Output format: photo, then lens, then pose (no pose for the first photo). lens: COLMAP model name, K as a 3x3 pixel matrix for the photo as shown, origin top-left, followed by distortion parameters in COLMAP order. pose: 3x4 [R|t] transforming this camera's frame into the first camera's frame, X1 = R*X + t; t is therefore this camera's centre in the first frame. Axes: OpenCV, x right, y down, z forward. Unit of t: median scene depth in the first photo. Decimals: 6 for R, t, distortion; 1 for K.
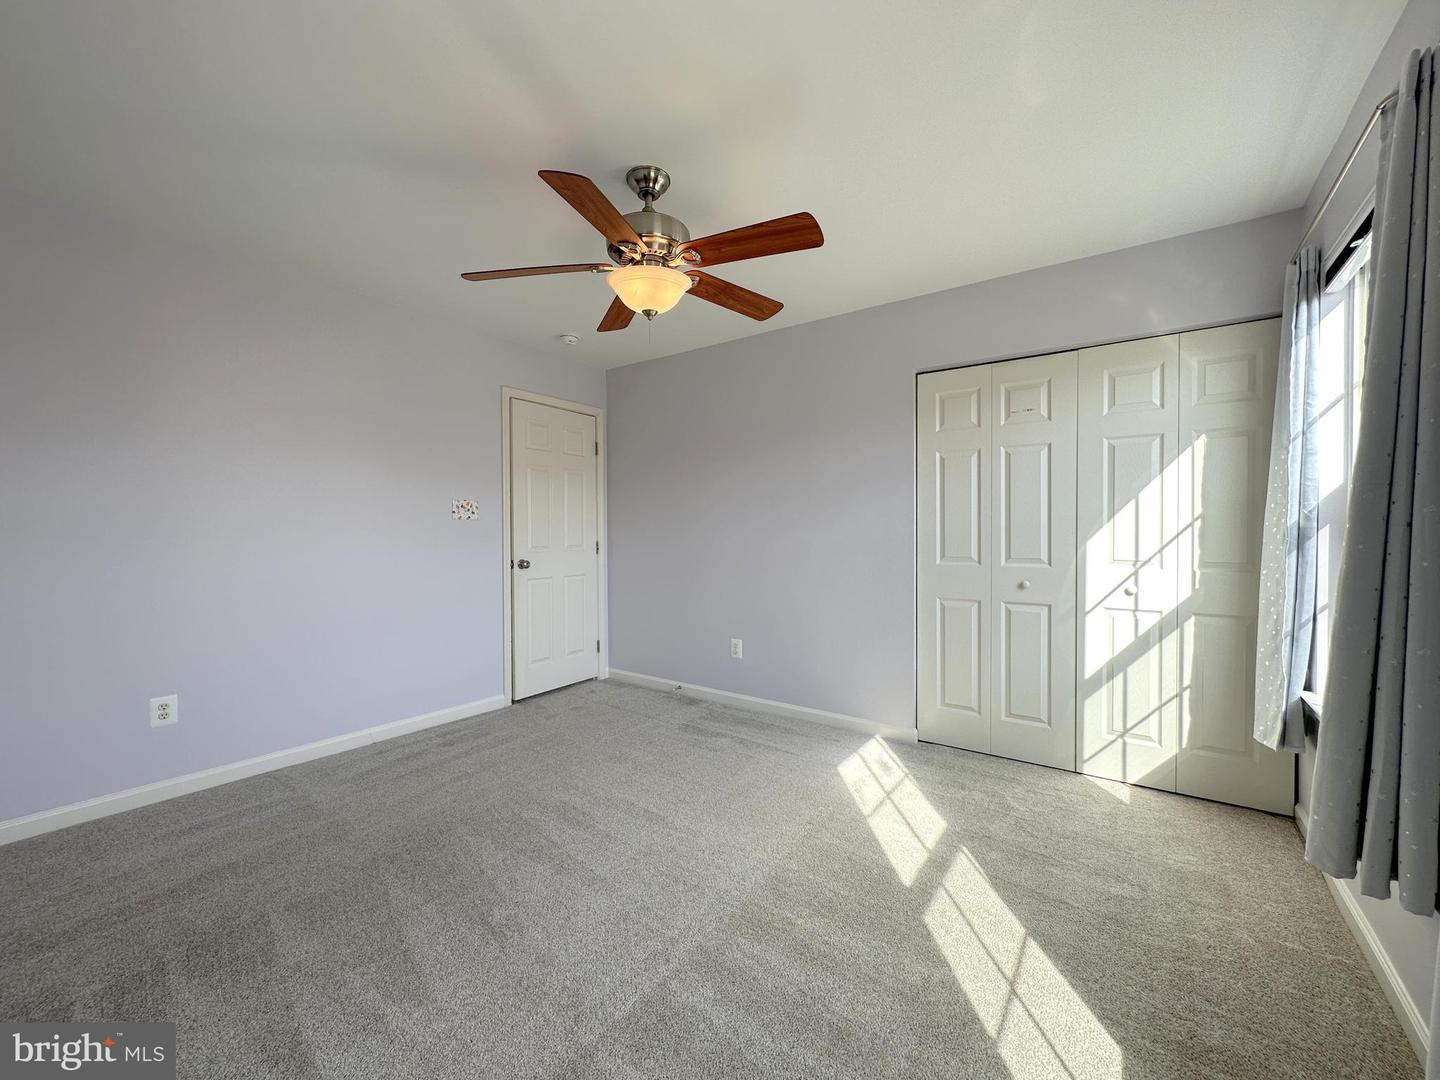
lens RADIAL K [[574.1, 0, 729.8], [0, 574.1, 536.0], [0, 0, 1]] dist [-0.000266, 0.000082]
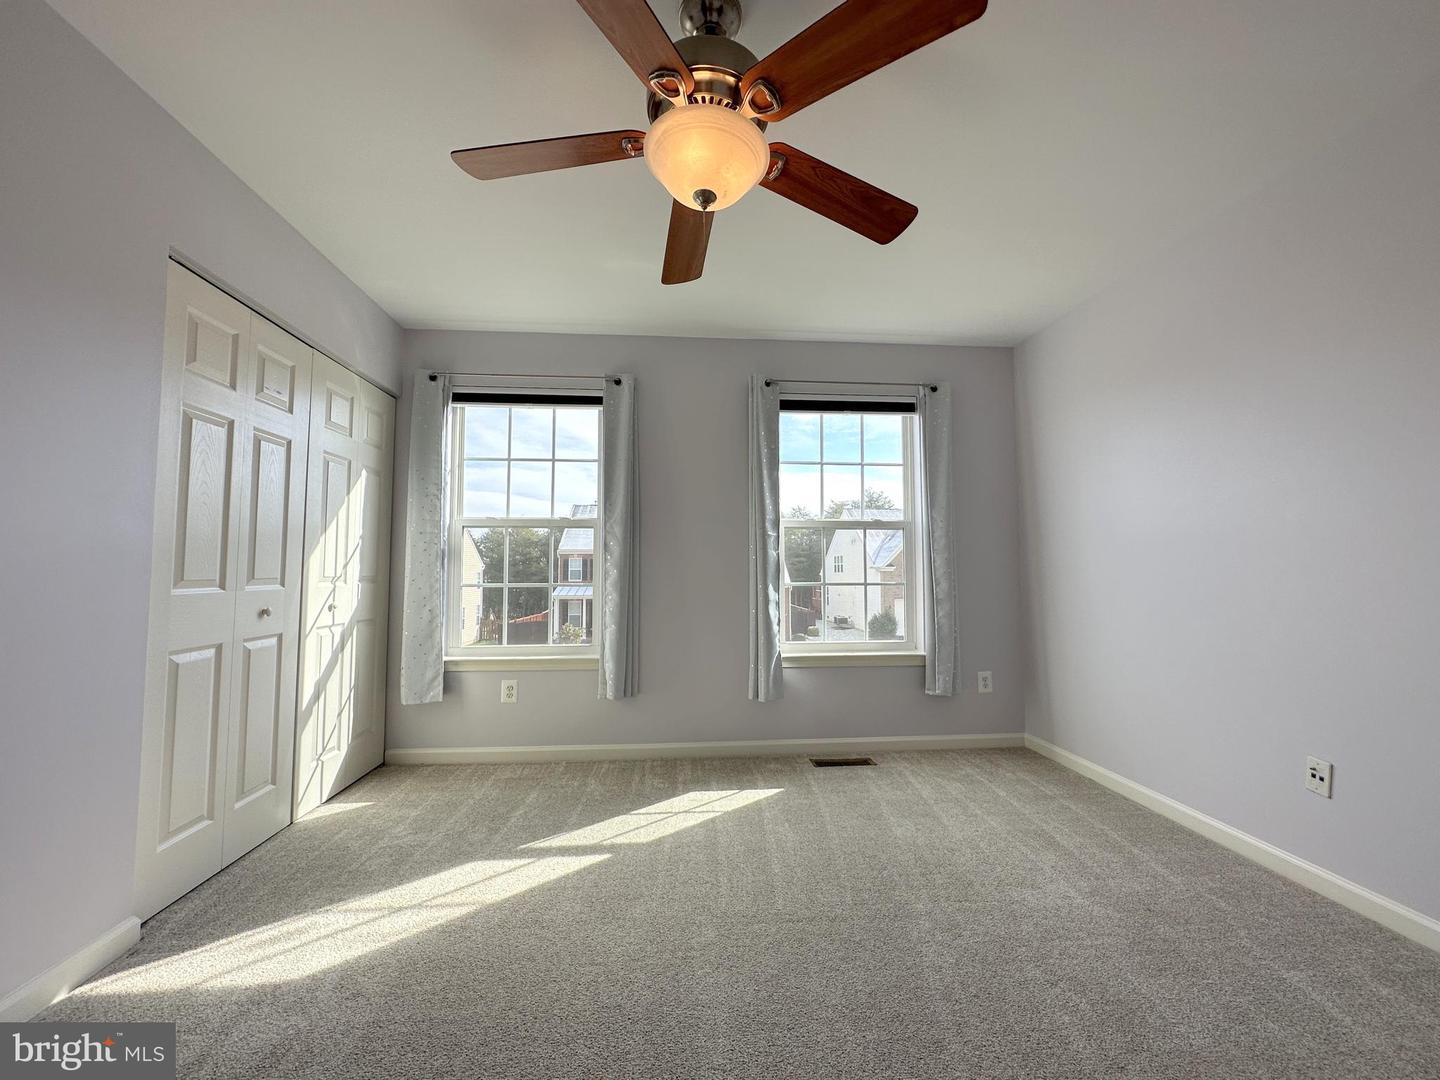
lens RADIAL K [[568.8, 0, 714.5], [0, 568.8, 537.1], [0, 0, 1]] dist [-0.000002, 0.000314]
pose [[-0.634729, 0.050517, 0.771082, -0.520390], [0.006882, 0.998191, -0.059731, 0.038788], [-0.772704, -0.032607, -0.633928, 1.145079]]
